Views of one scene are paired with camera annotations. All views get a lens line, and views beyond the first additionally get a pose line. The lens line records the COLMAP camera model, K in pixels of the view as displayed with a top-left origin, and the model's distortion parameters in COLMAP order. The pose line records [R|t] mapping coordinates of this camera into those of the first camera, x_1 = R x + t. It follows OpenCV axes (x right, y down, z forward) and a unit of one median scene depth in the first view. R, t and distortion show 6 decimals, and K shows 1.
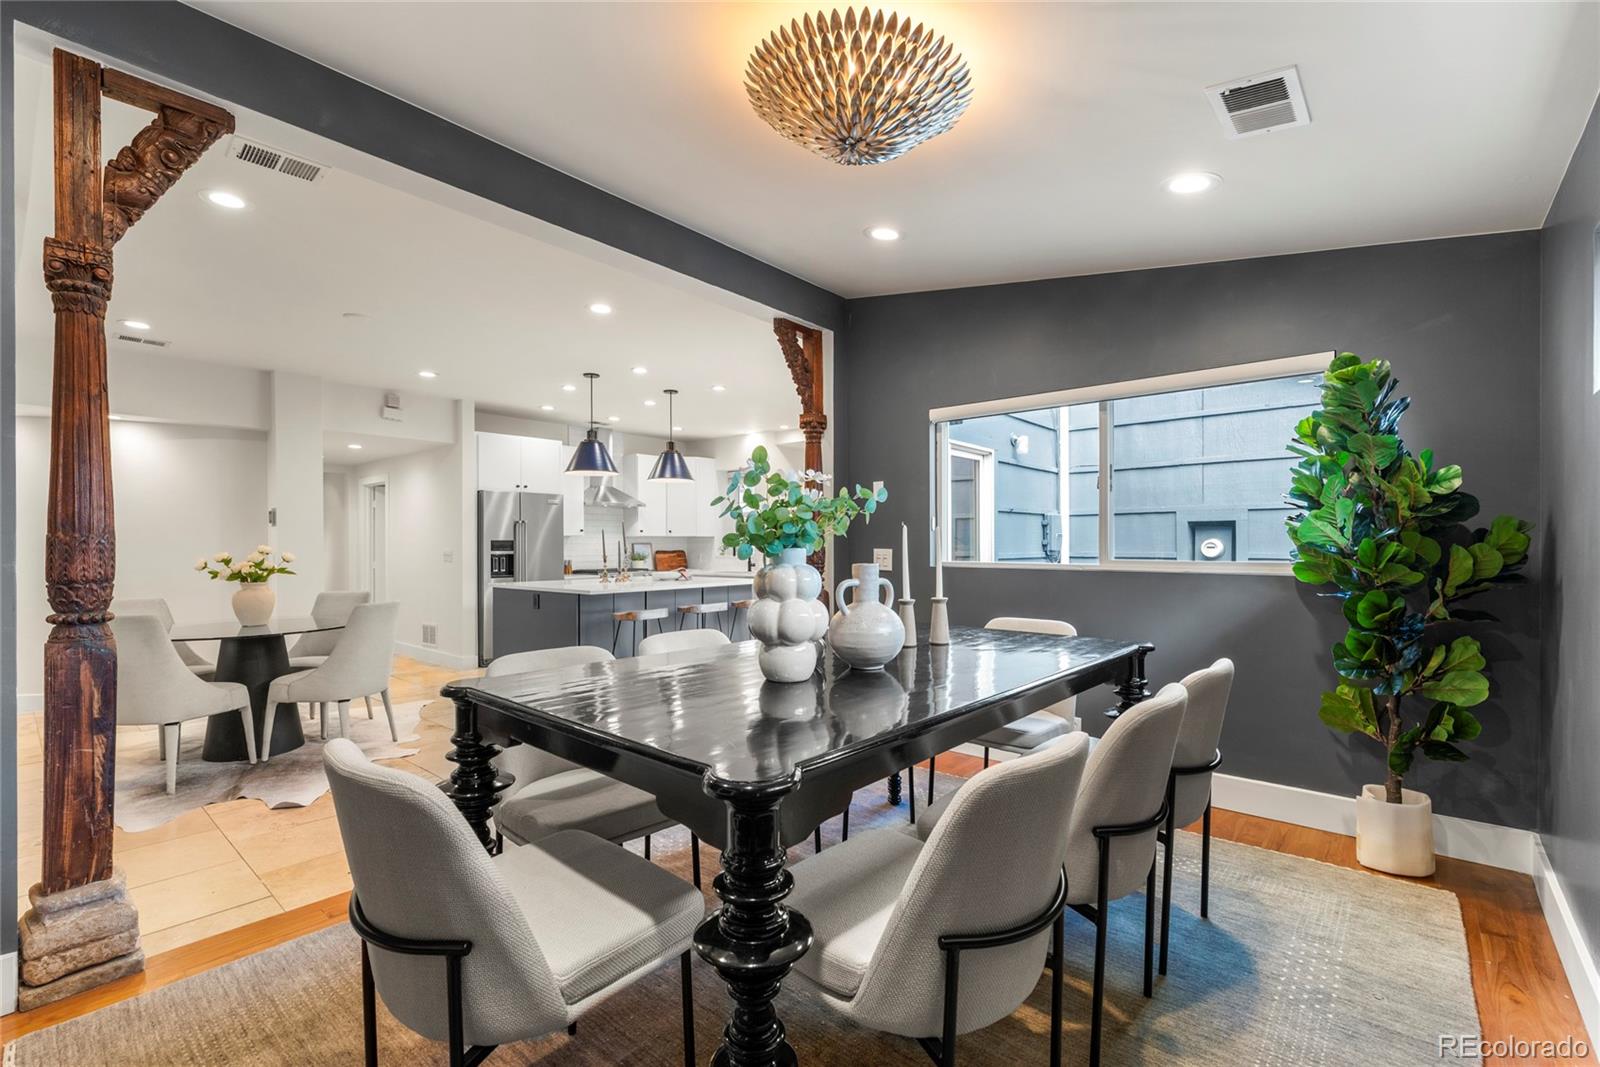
lens RADIAL K [[697.8, 0, 810.8], [0, 697.8, 546.6], [0, 0, 1]] dist [0.002473, -0.000529]
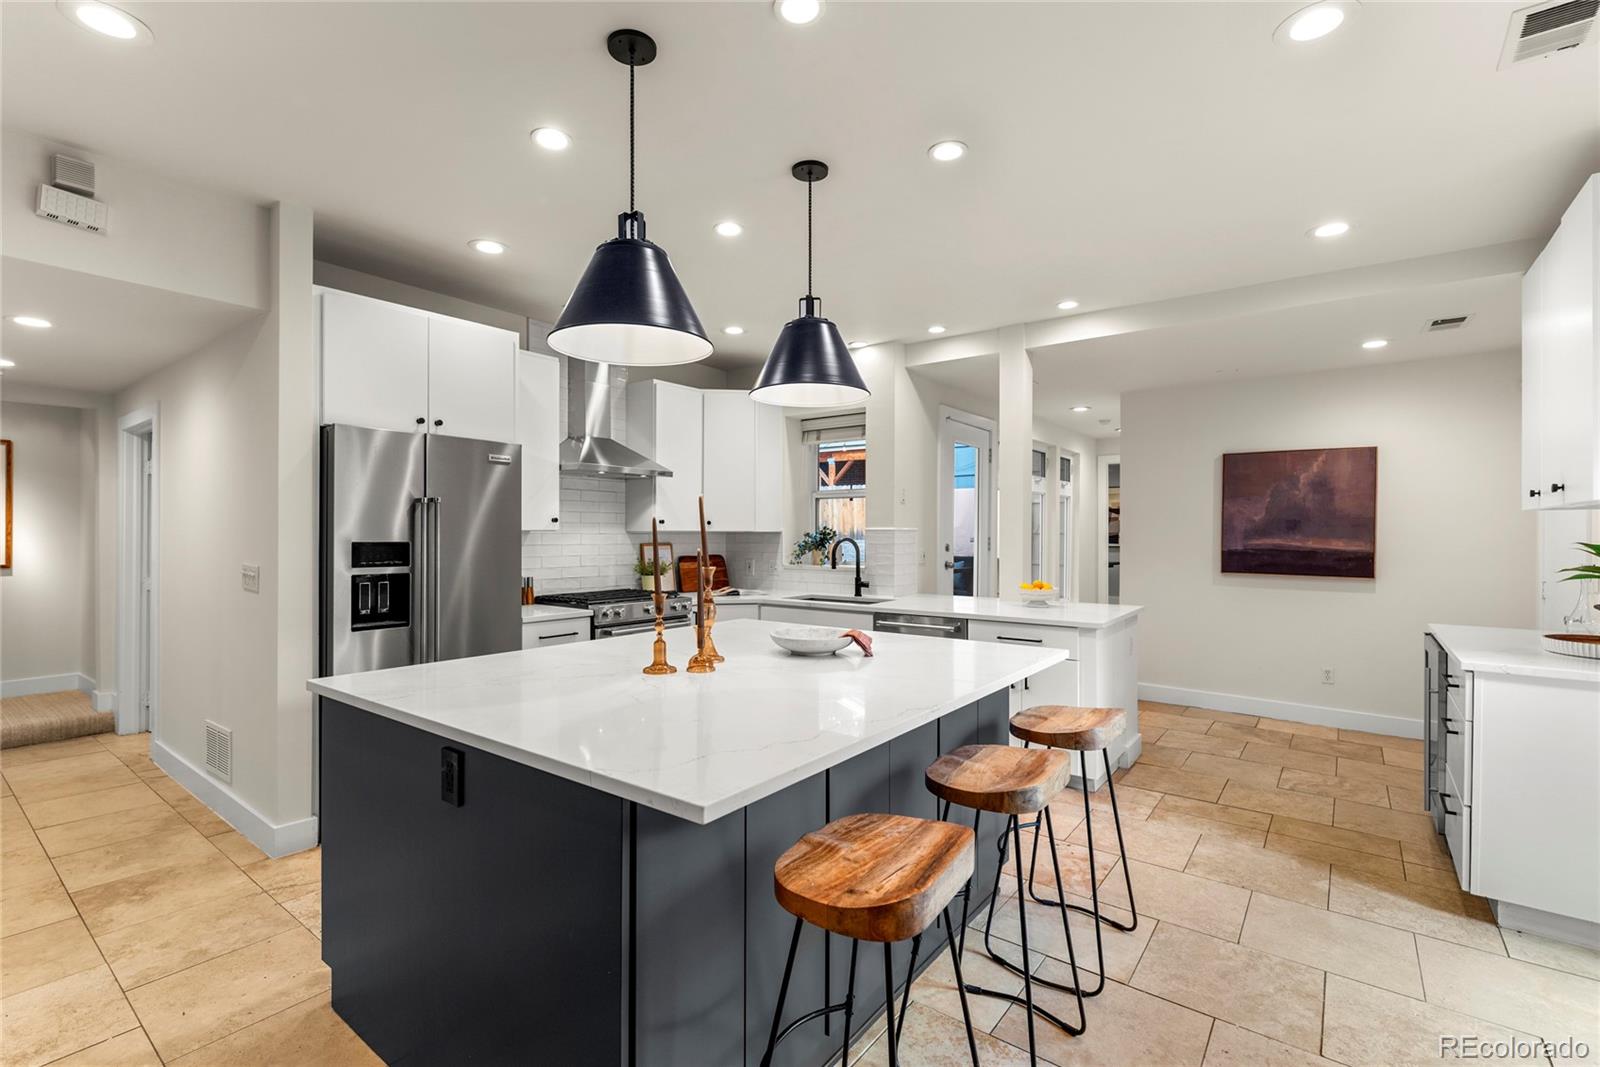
lens RADIAL K [[697.8, 0, 785.5], [0, 697.8, 539.3], [0, 0, 1]] dist [0.002473, -0.000529]
pose [[0.999223, 0.006797, 0.038824, -0.226704], [-0.007002, 0.999962, 0.005147, -0.016066], [-0.038787, -0.005415, 0.999233, 0.608621]]
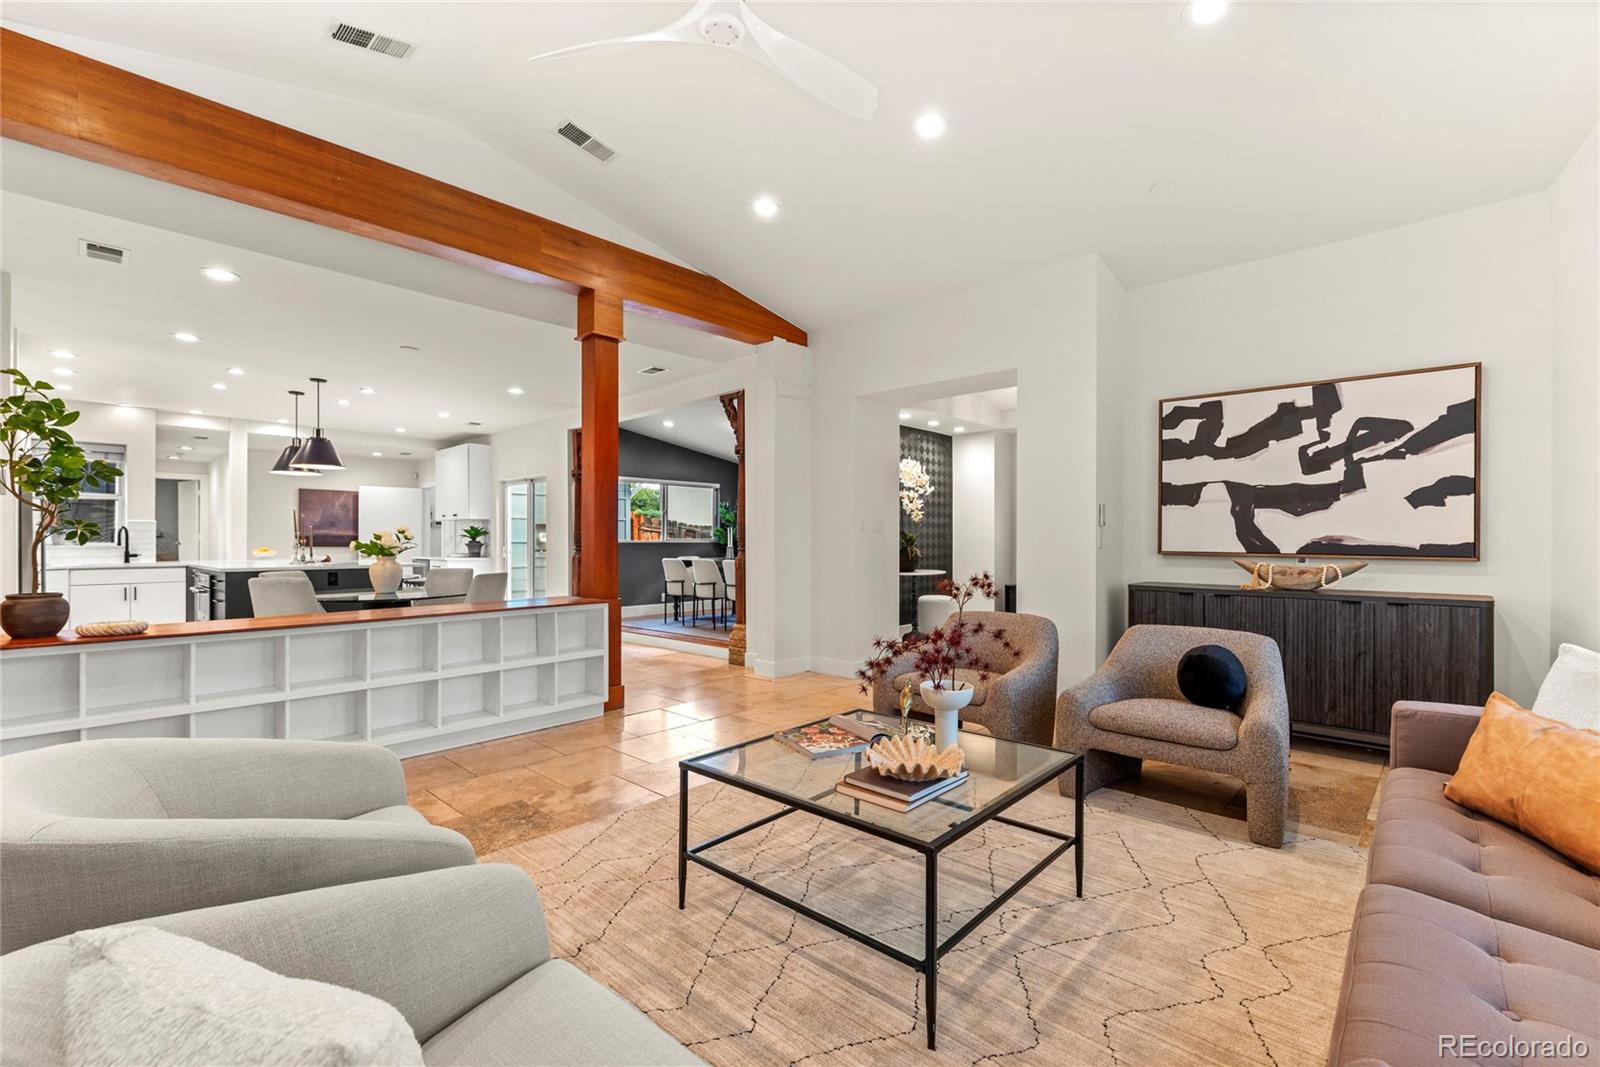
lens RADIAL K [[697.8, 0, 805.5], [0, 697.8, 541.4], [0, 0, 1]] dist [0.002473, -0.000529]
pose [[0.034689, 0.003254, 0.999393, -1.267793], [0.004934, 0.999982, -0.003427, 0.020660], [-0.999386, 0.005050, 0.034672, 0.157859]]
